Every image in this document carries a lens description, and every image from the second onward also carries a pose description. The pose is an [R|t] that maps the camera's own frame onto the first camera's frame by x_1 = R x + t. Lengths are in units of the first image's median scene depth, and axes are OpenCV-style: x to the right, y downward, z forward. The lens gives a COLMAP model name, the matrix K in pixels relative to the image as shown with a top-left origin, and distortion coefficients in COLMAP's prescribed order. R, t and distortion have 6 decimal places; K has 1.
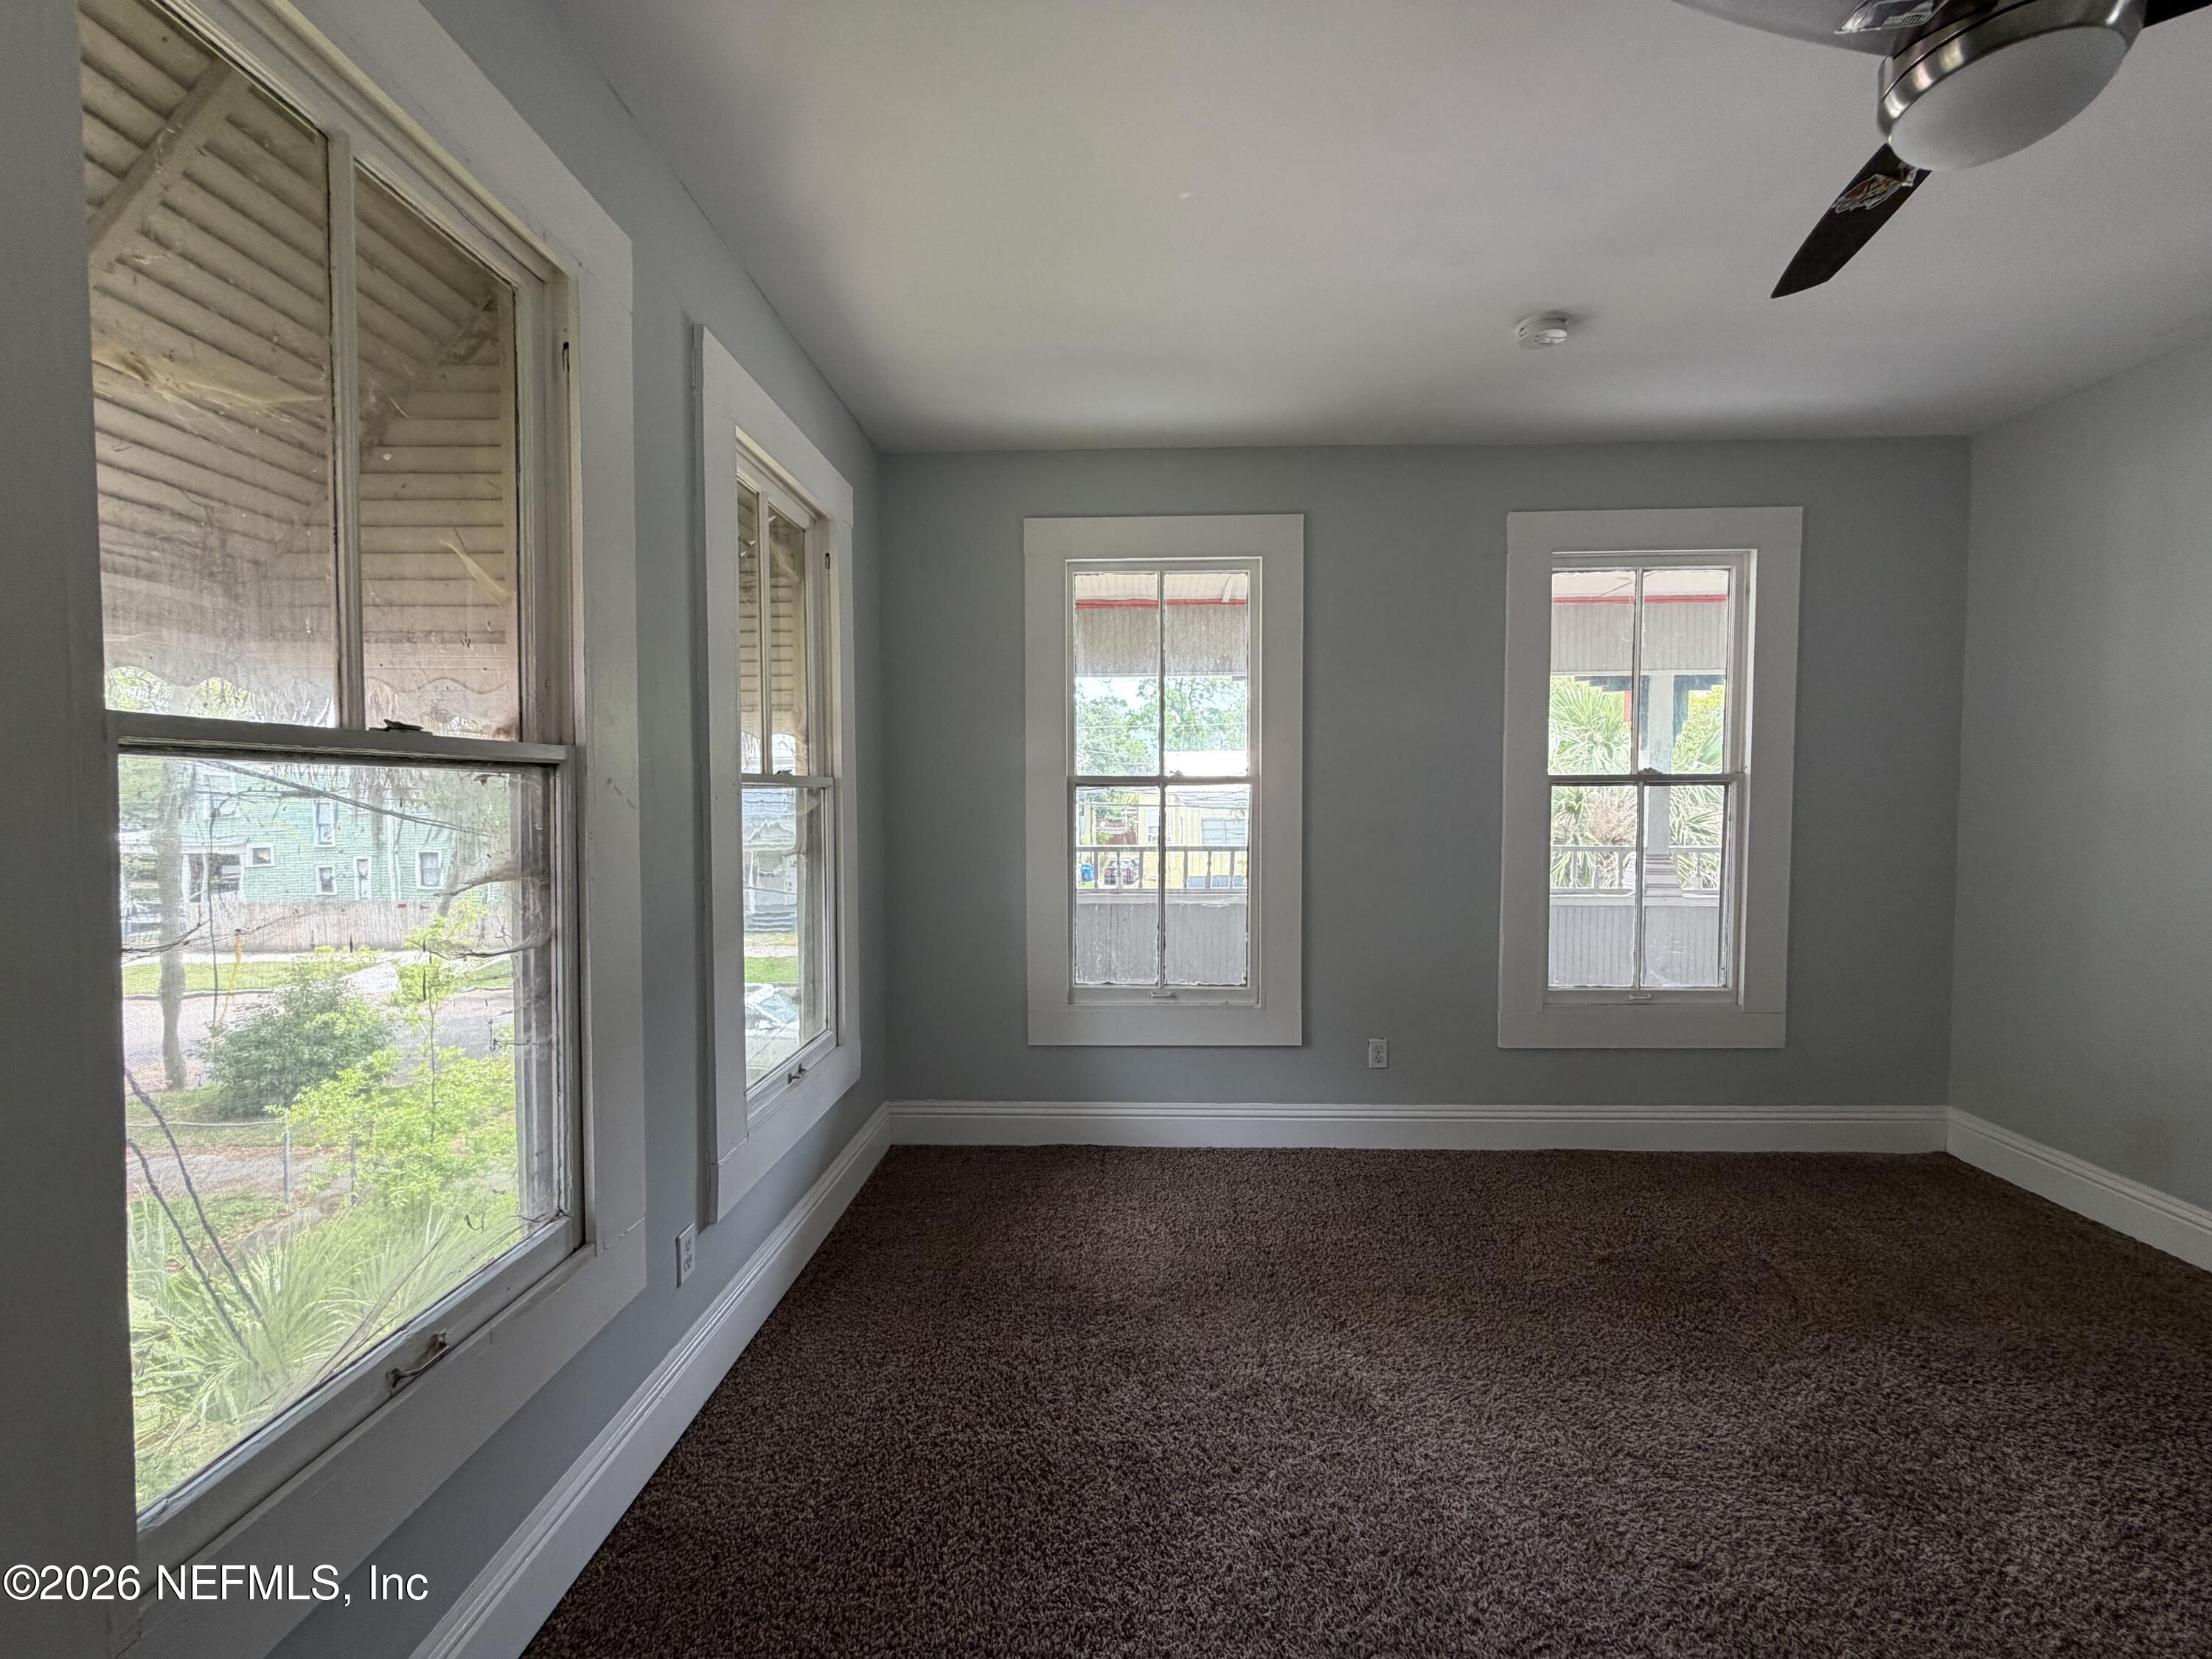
lens RADIAL K [[884.6, 0, 1105.7], [0, 884.6, 830.1], [0, 0, 1]] dist [-0.001876, -0.000138]
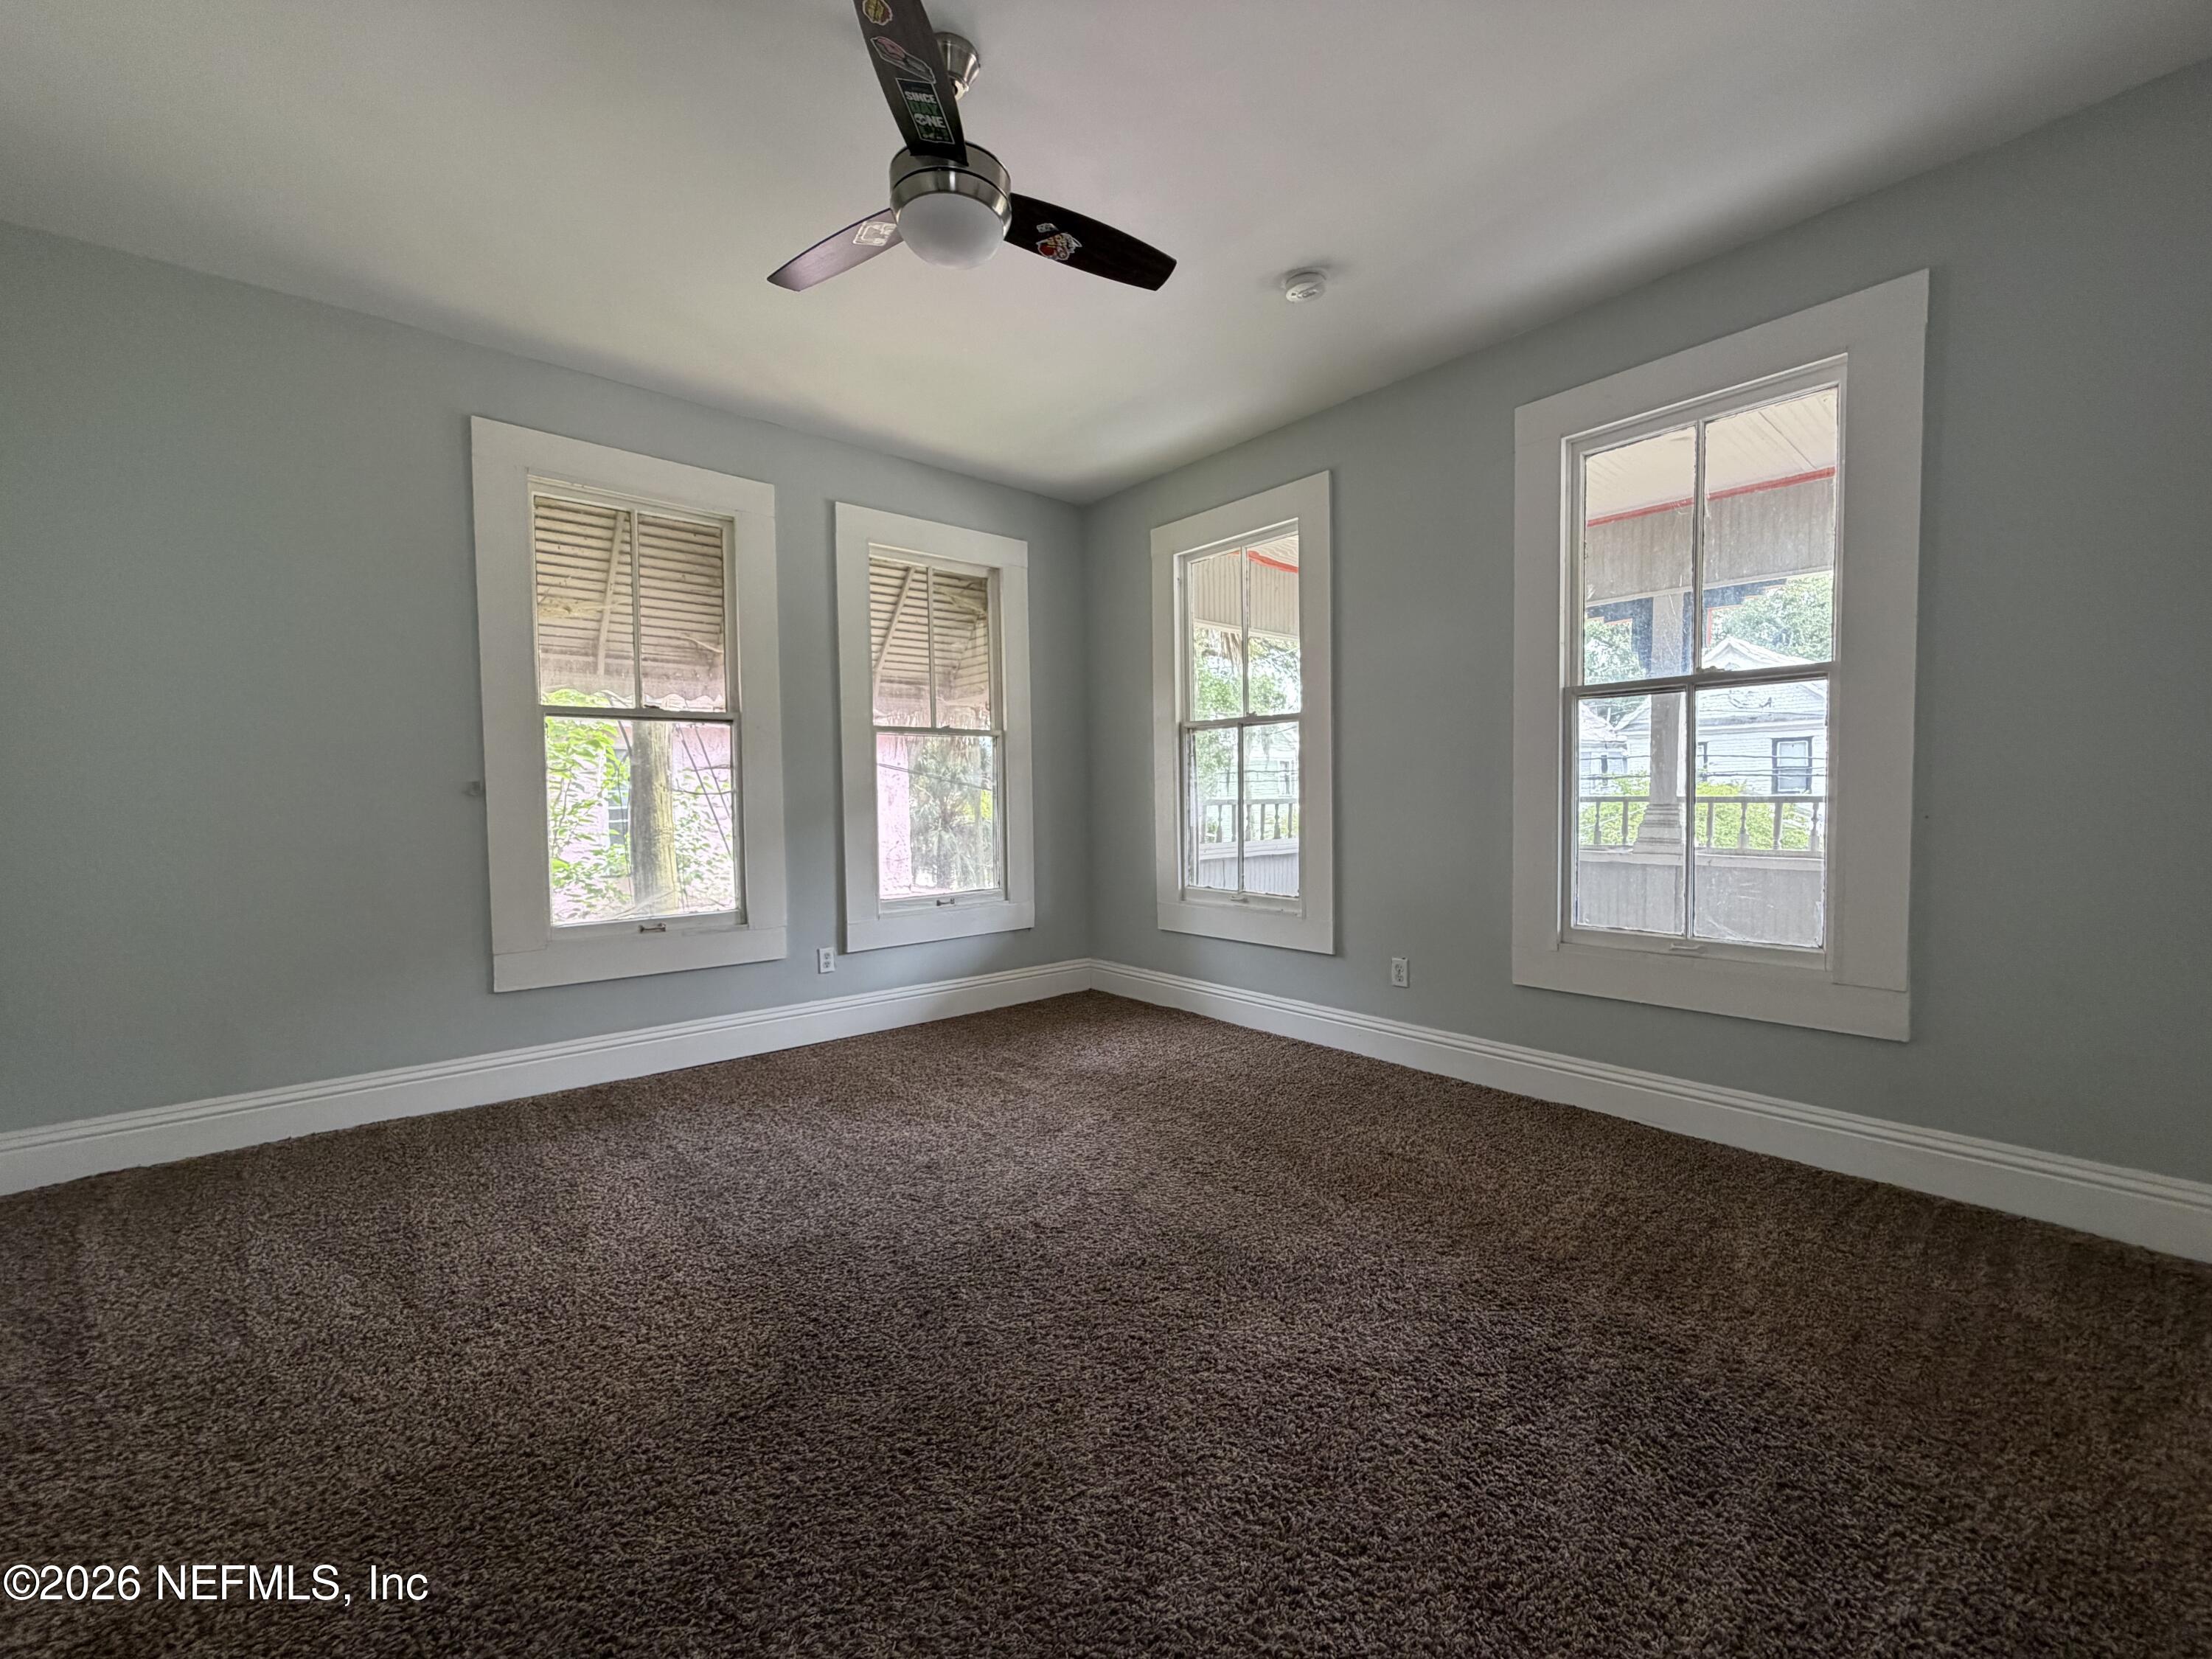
lens RADIAL K [[884.6, 0, 1101.7], [0, 884.6, 831.6], [0, 0, 1]] dist [-0.001876, -0.000138]
pose [[0.676853, 0.026180, -0.735652, 0.842467], [-0.016943, 0.999657, 0.019986, 0.075095], [0.735923, -0.001064, 0.677065, 0.046297]]
